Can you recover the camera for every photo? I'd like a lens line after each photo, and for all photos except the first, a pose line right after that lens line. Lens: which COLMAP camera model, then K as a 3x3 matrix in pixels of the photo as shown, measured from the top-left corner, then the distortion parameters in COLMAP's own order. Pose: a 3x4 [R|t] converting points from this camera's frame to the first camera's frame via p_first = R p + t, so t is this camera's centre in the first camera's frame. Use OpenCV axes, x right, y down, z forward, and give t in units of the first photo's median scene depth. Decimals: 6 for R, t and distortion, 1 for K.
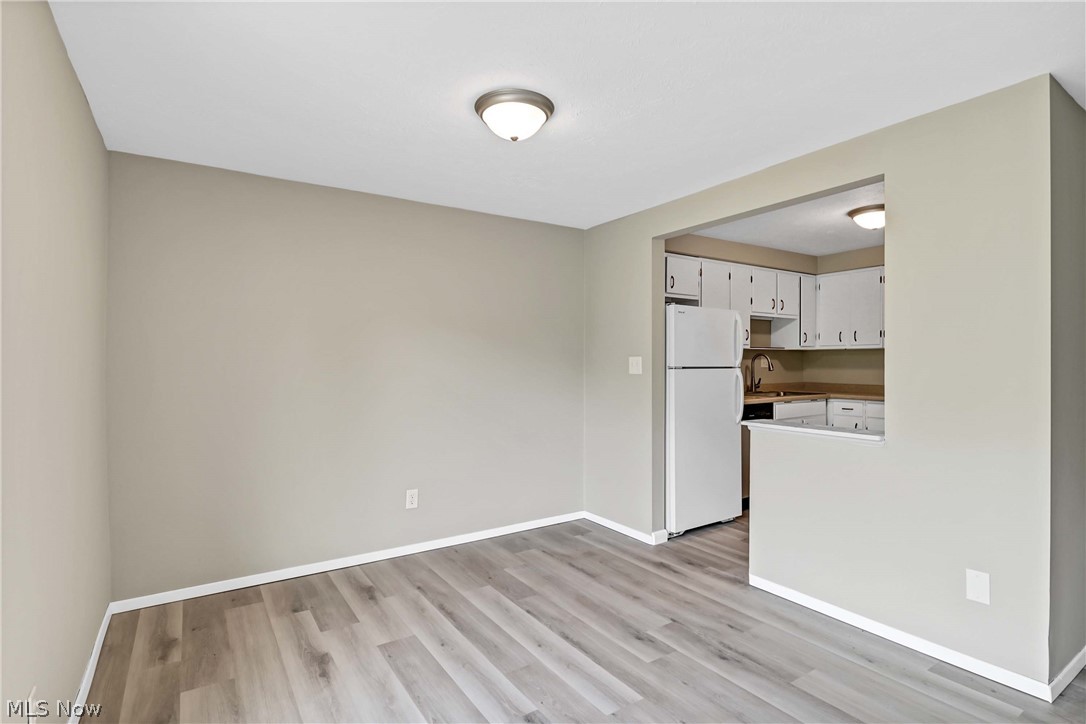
lens RADIAL K [[532.2, 0, 543.0], [0, 532.2, 362.0], [0, 0, 1]] dist [0.001384, -0.007945]
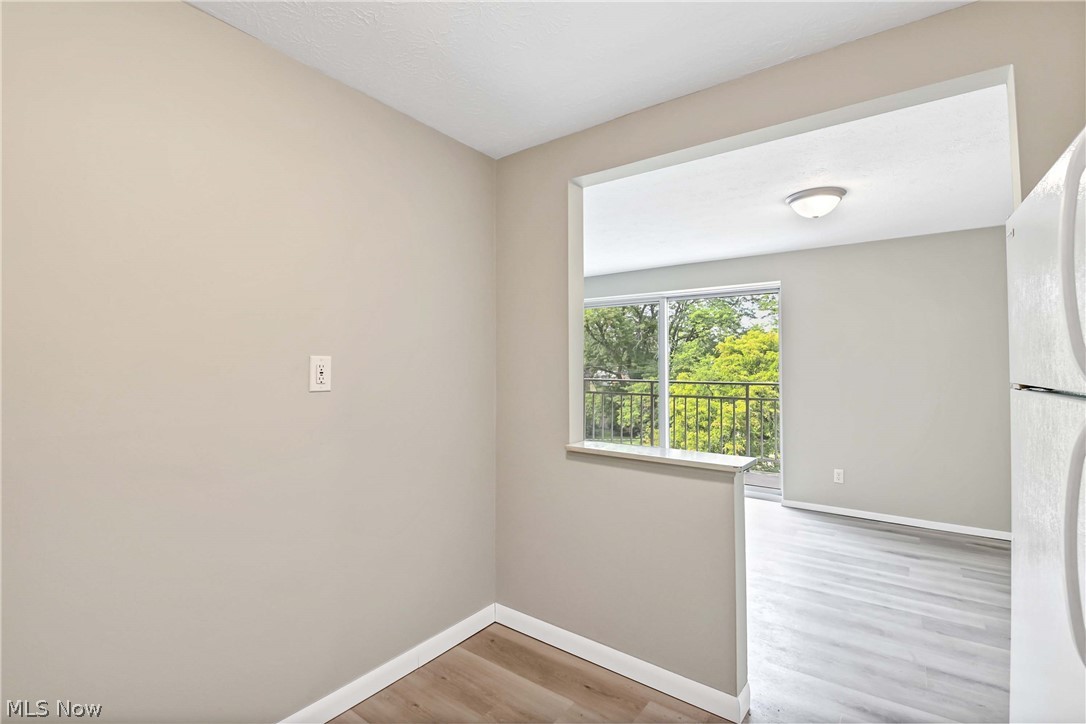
lens RADIAL K [[490.6, 0, 537.6], [0, 490.6, 348.2], [0, 0, 1]] dist [-0.000064, -0.000052]
pose [[-0.940005, -0.015166, -0.340822, 0.772414], [-0.002782, 0.999319, -0.036797, -0.002901], [0.341148, -0.033641, -0.939407, 1.365054]]
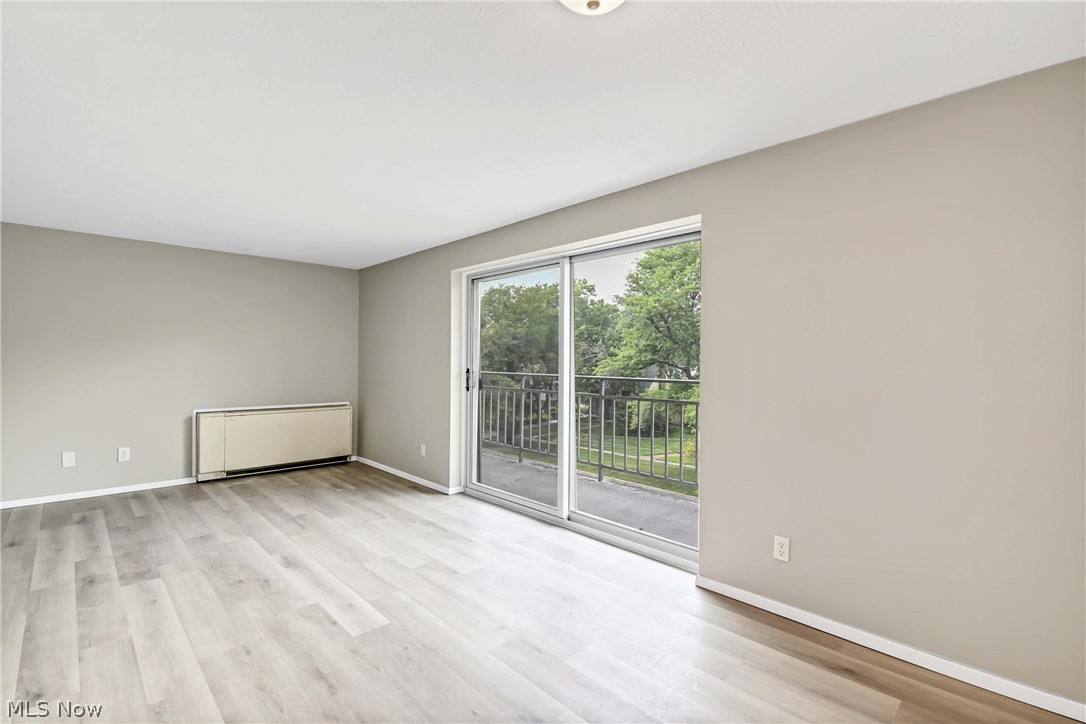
lens RADIAL K [[485.7, 0, 545.6], [0, 485.7, 362.2], [0, 0, 1]] dist [-0.011729, -0.005596]
pose [[-0.980441, -0.003857, -0.196775, 0.077055], [-0.004512, 0.999986, 0.002878, 0.004092], [0.196761, 0.003709, -0.980445, 1.052024]]
